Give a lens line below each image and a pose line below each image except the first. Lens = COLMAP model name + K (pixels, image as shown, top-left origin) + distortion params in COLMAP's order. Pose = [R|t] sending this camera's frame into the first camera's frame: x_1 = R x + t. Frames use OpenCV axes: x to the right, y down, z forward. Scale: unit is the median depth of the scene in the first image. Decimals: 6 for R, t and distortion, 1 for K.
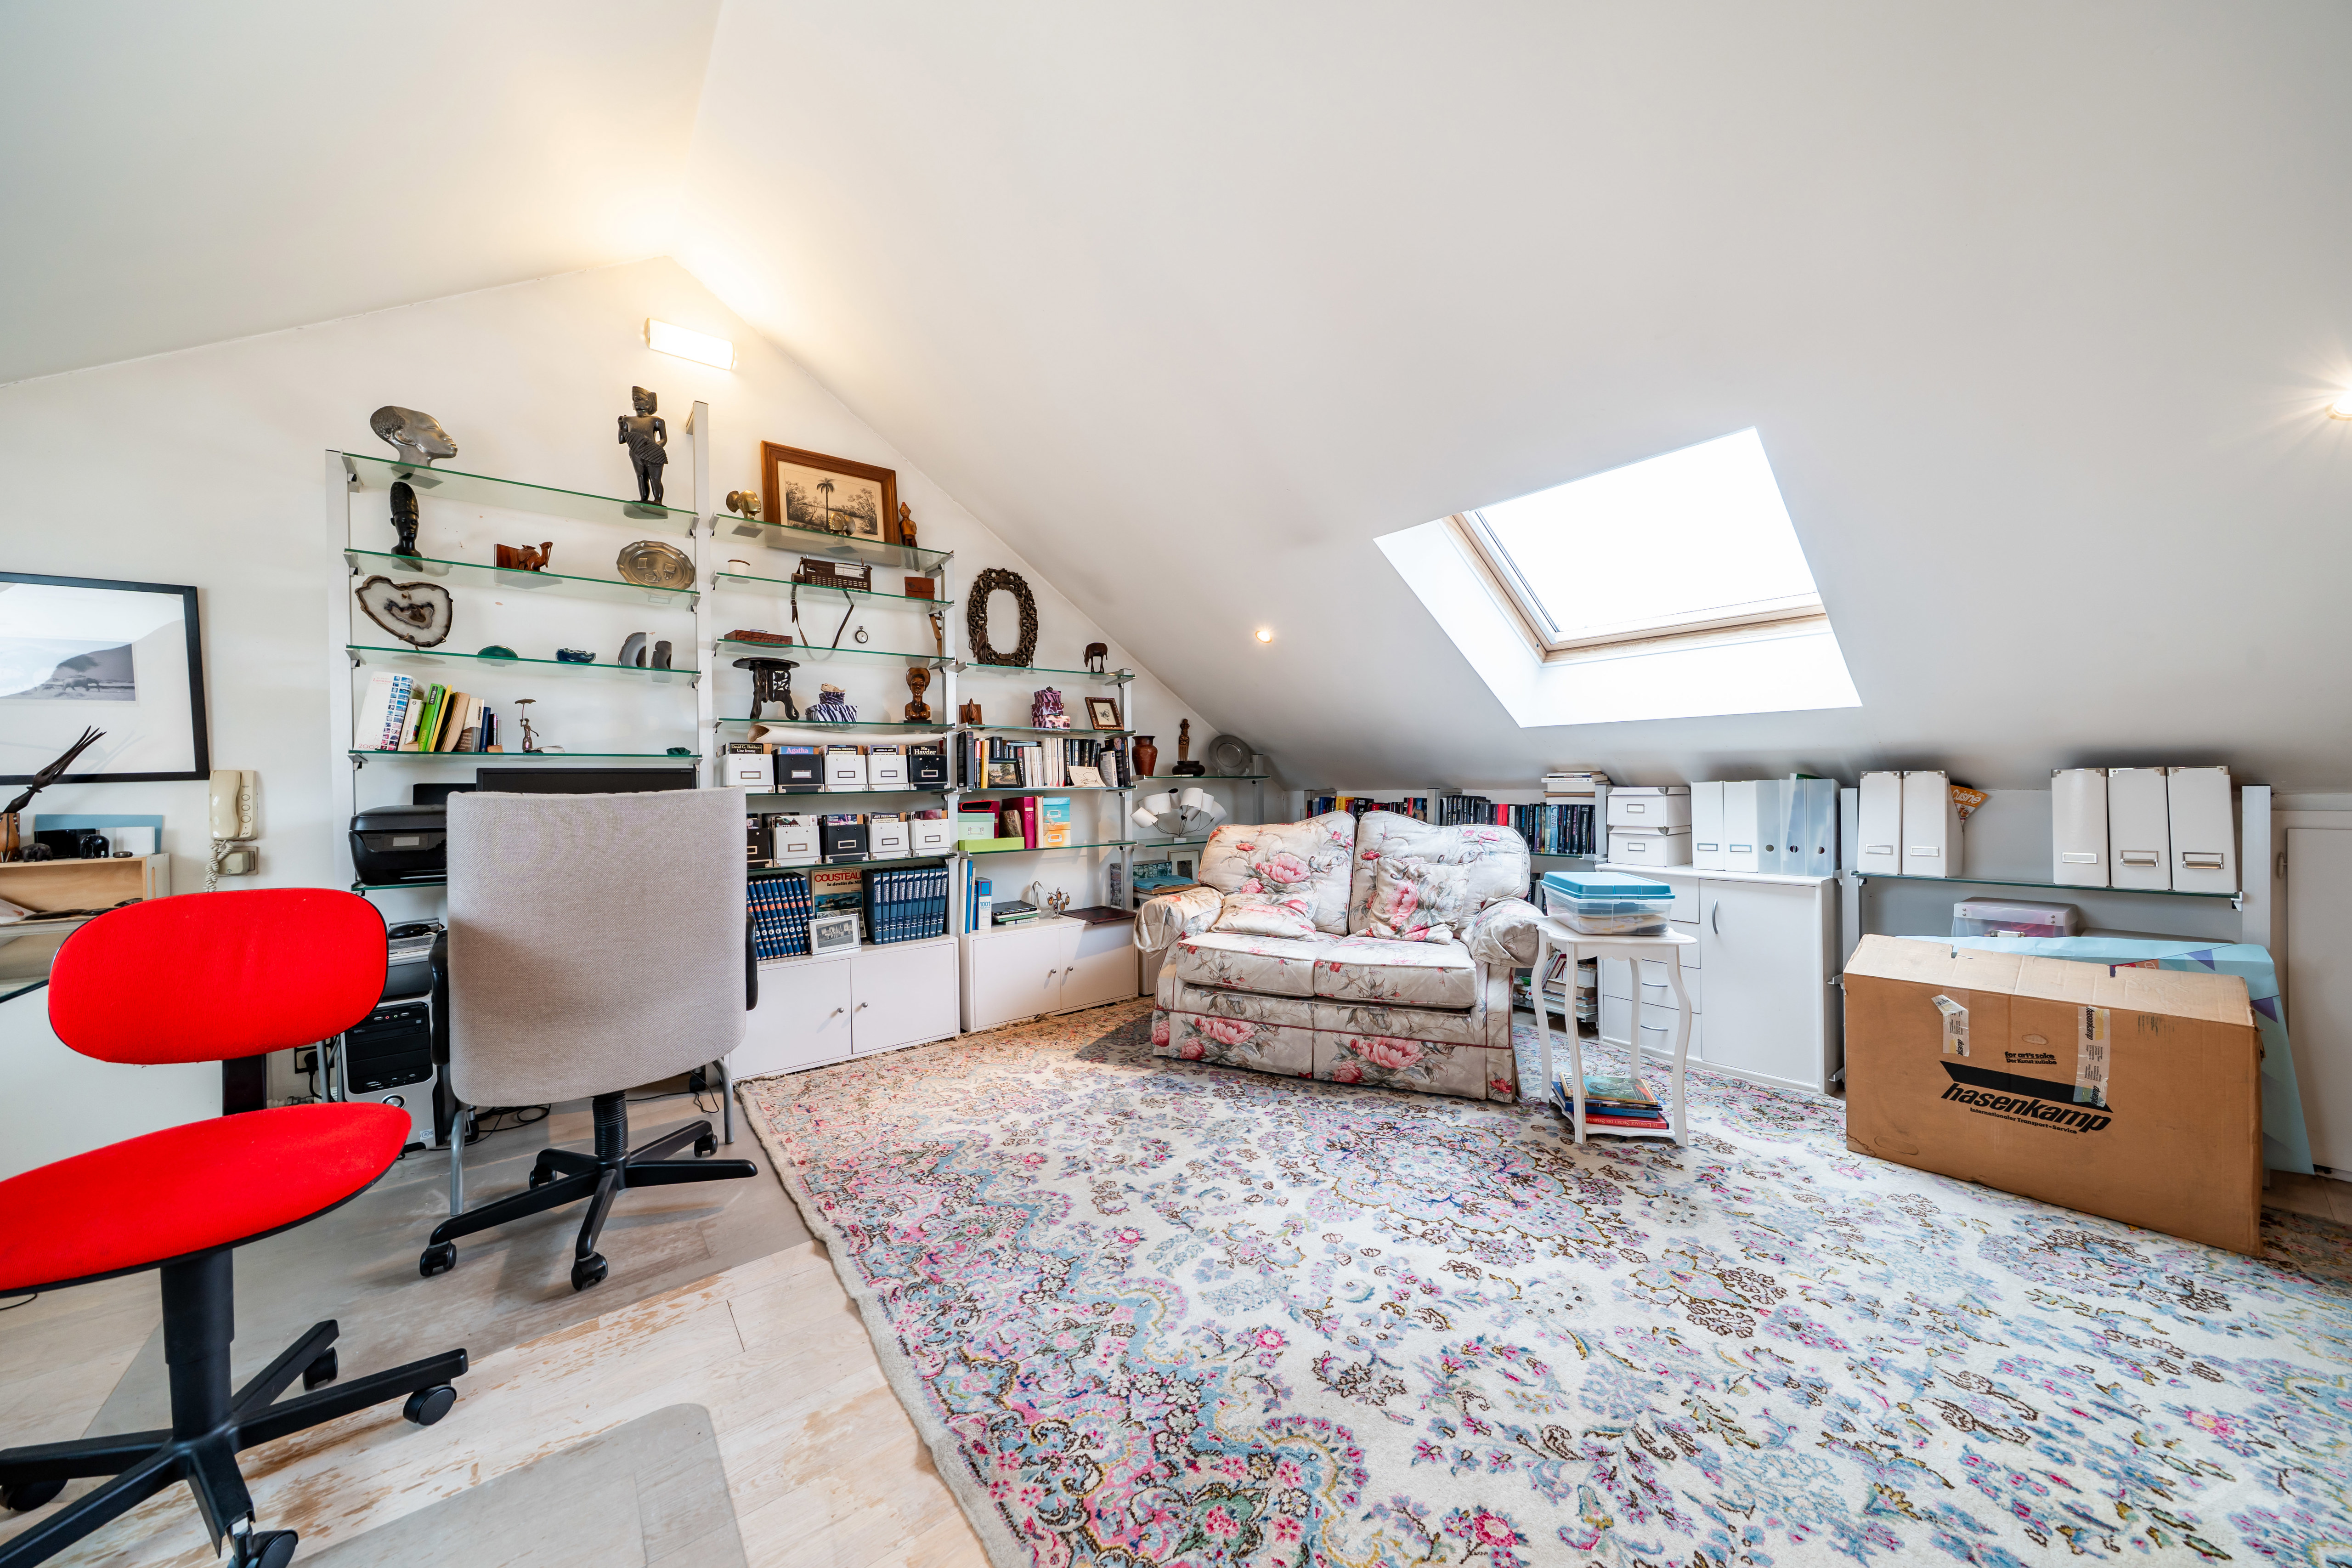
lens RADIAL K [[802.9, 0, 1176.9], [0, 802.9, 785.3], [0, 0, 1]] dist [-0.004431, 0.000116]
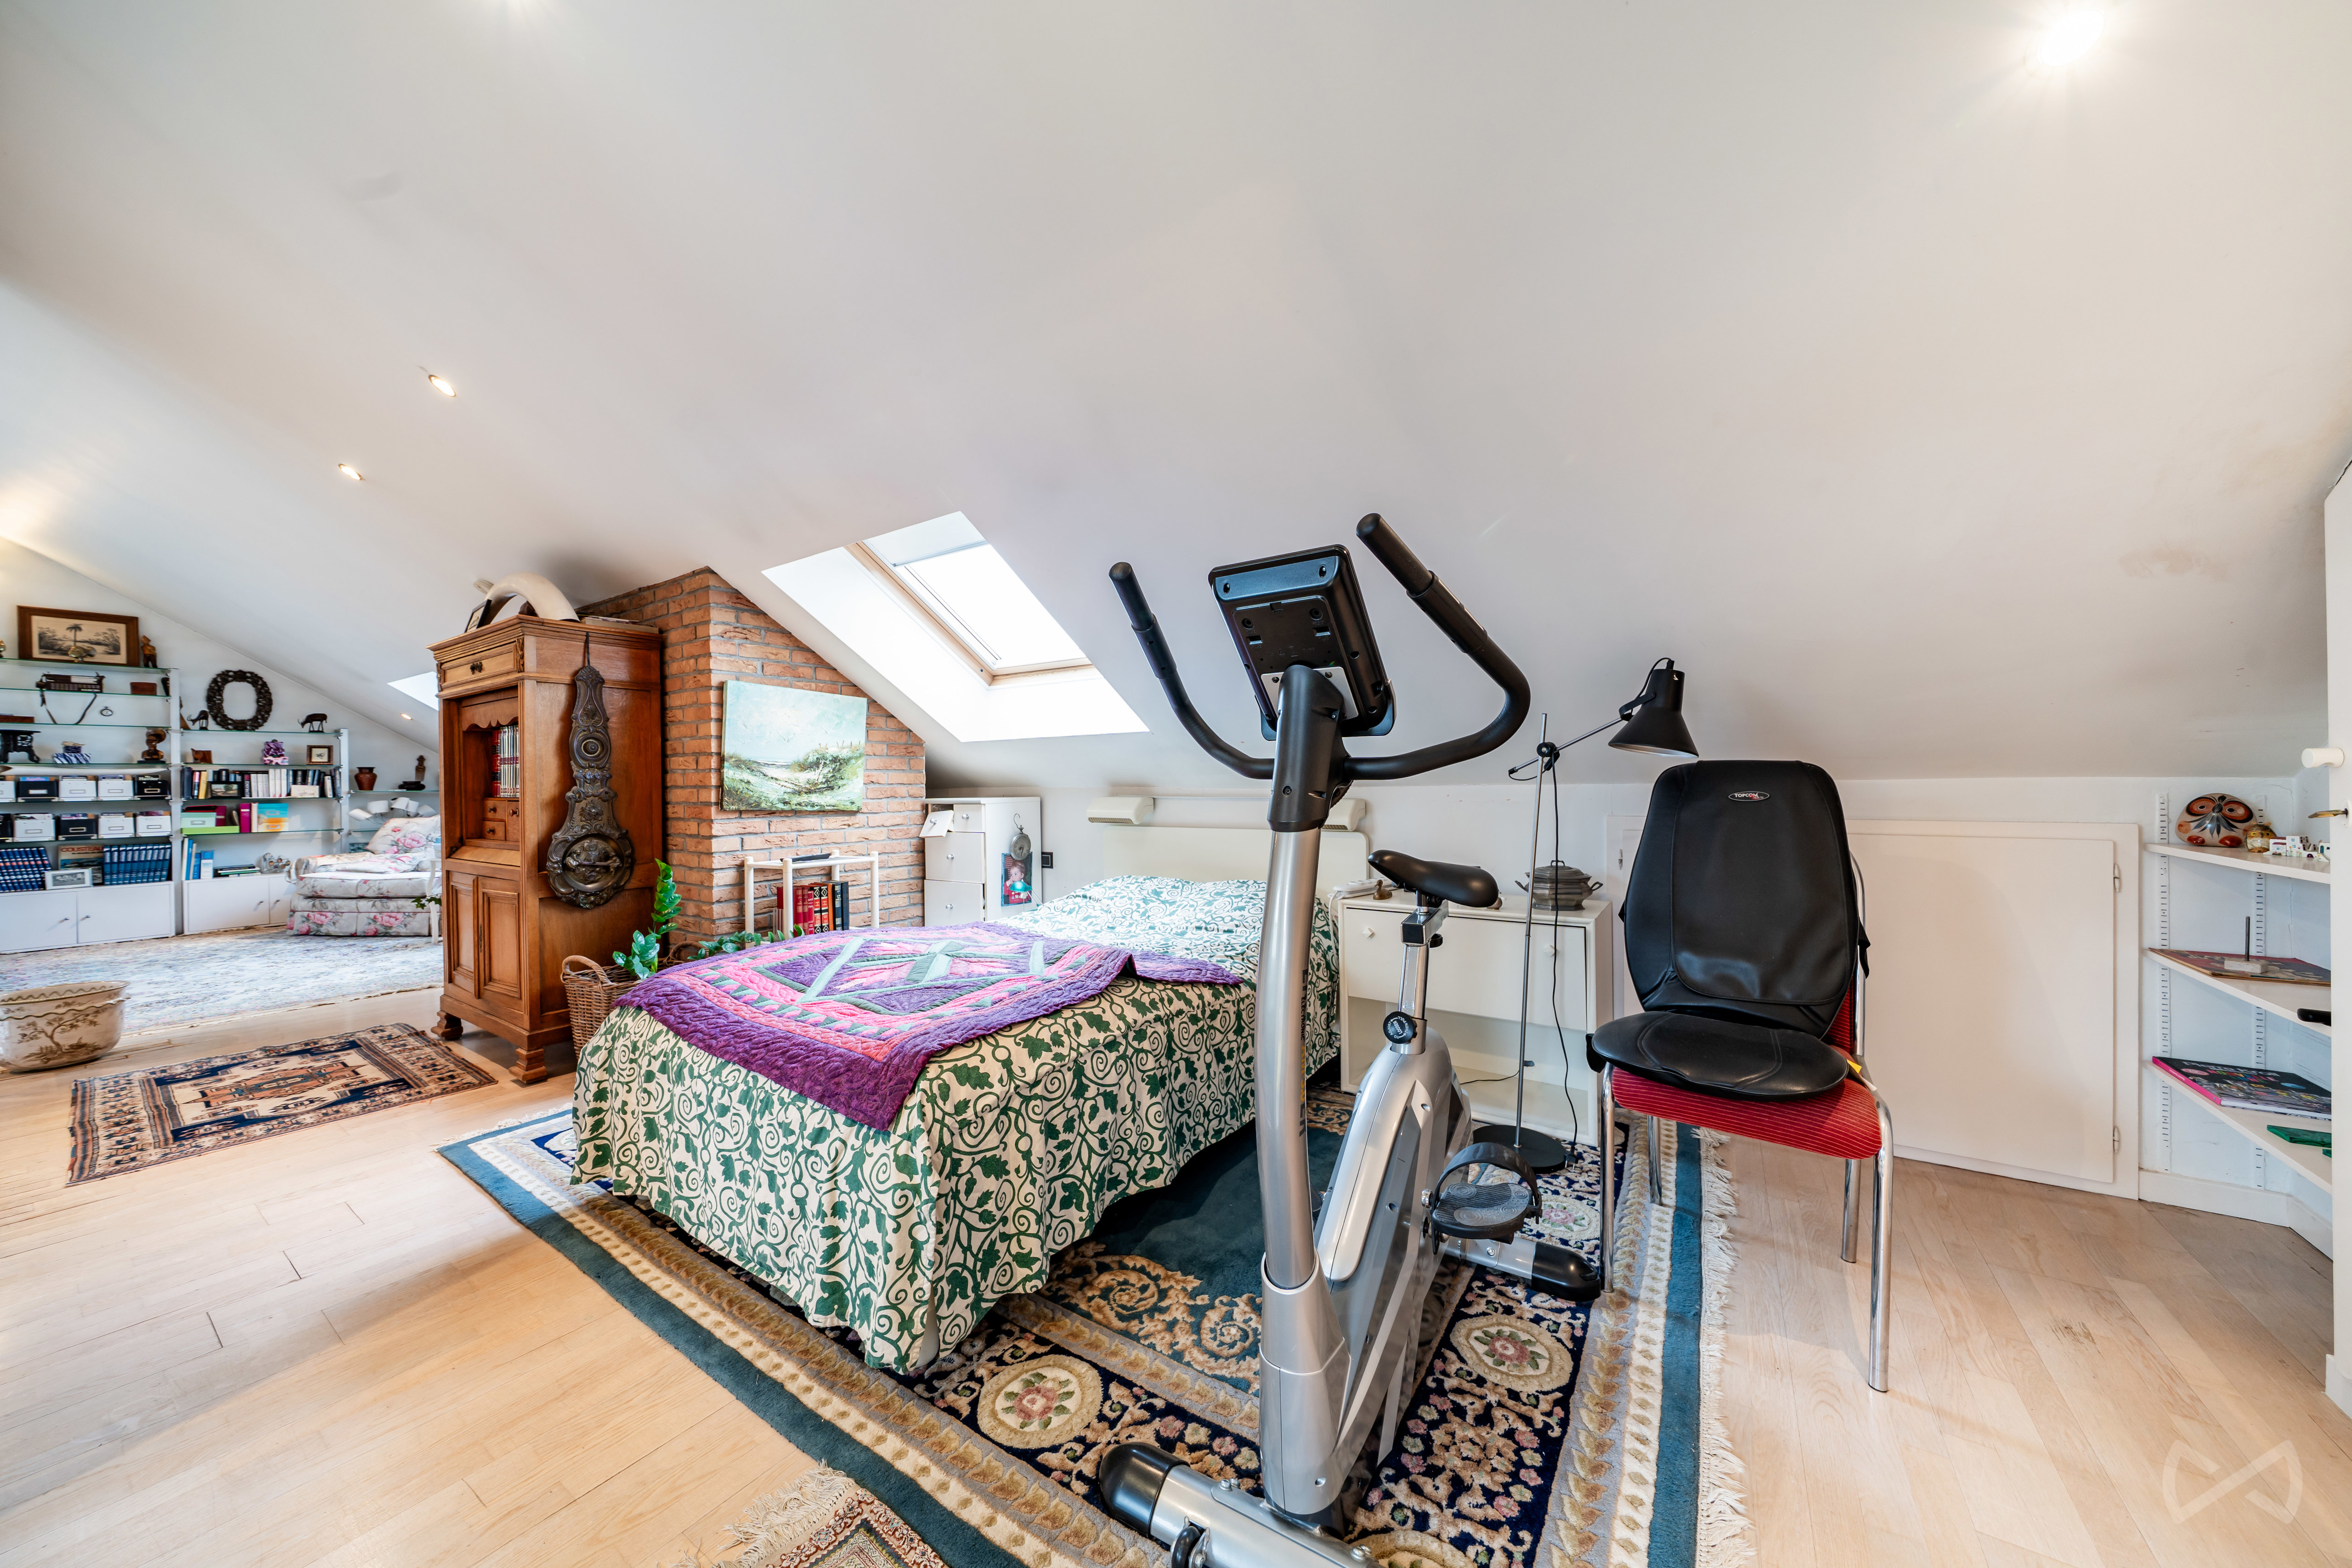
lens RADIAL K [[802.9, 0, 1175.5], [0, 802.9, 784.1], [0, 0, 1]] dist [-0.004431, 0.000116]
pose [[0.952746, -0.000873, 0.303767, 1.498462], [0.003433, 0.999963, -0.007892, -0.008380], [-0.303749, 0.008562, 0.952714, -1.571432]]
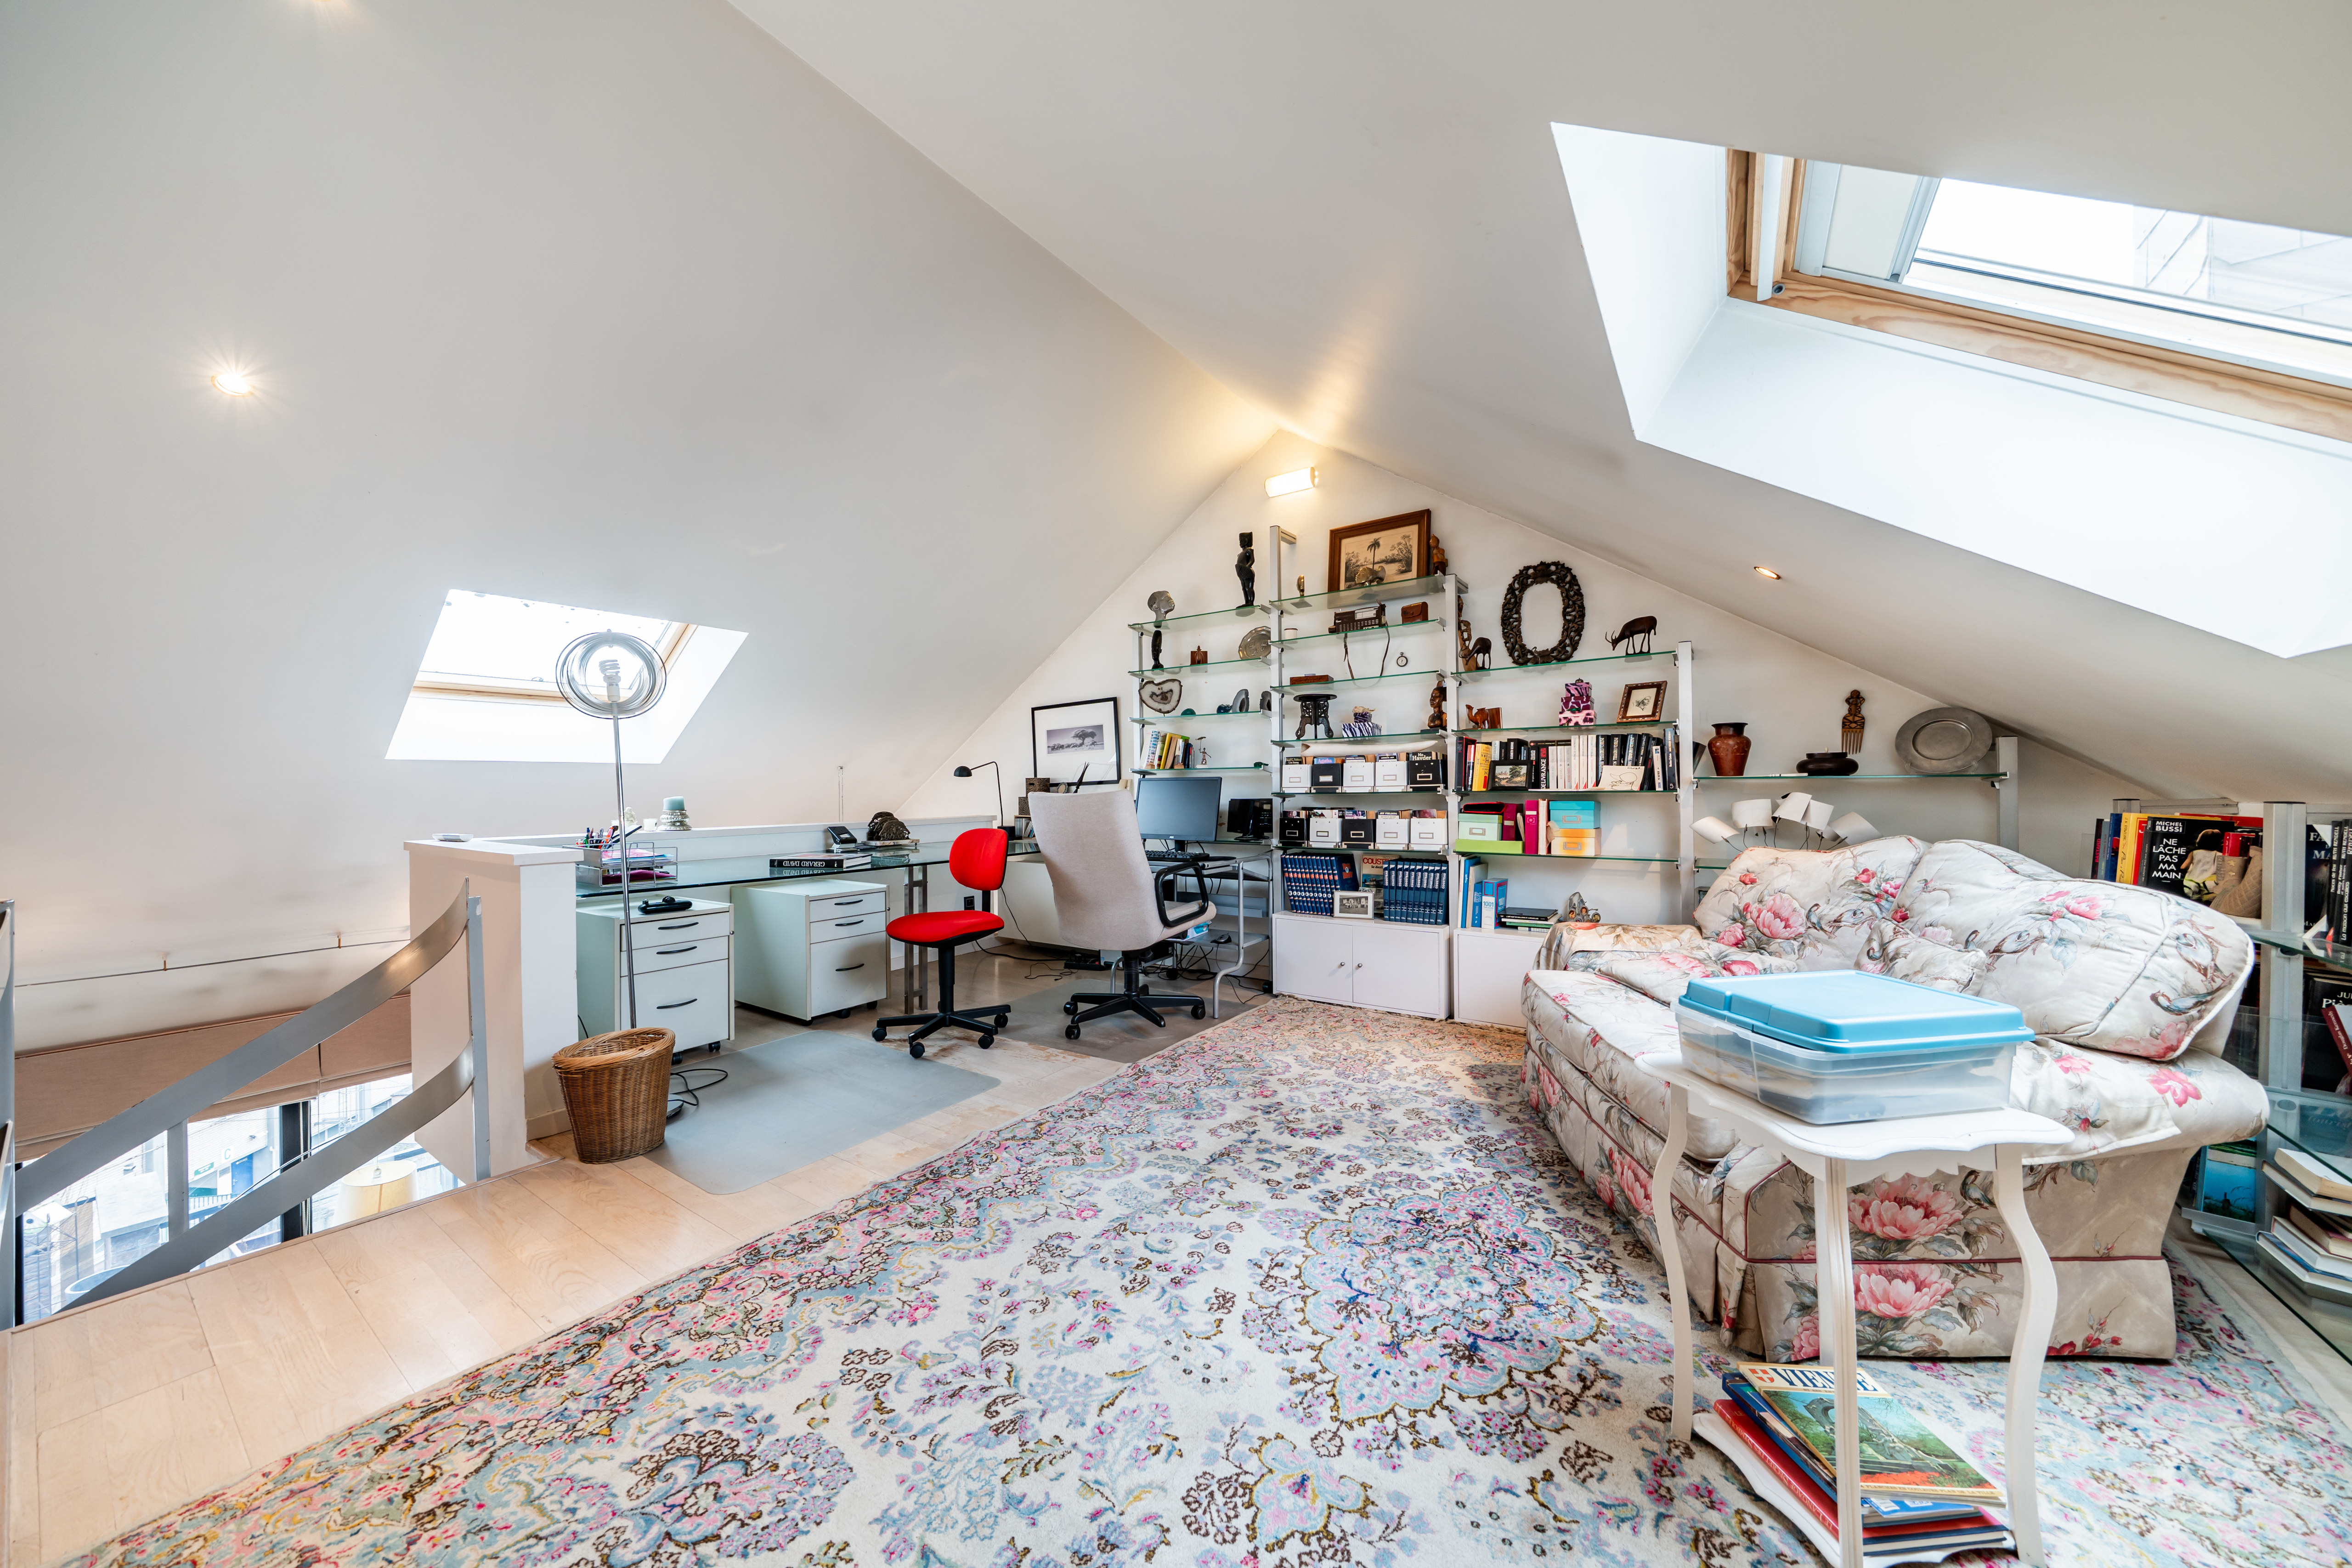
lens RADIAL K [[802.9, 0, 1186.4], [0, 802.9, 781.2], [0, 0, 1]] dist [-0.004431, 0.000116]
pose [[0.296719, 0.000837, -0.954965, 0.739693], [0.001319, 0.999998, 0.001287, -0.012078], [0.954964, -0.001641, 0.296717, 0.396410]]
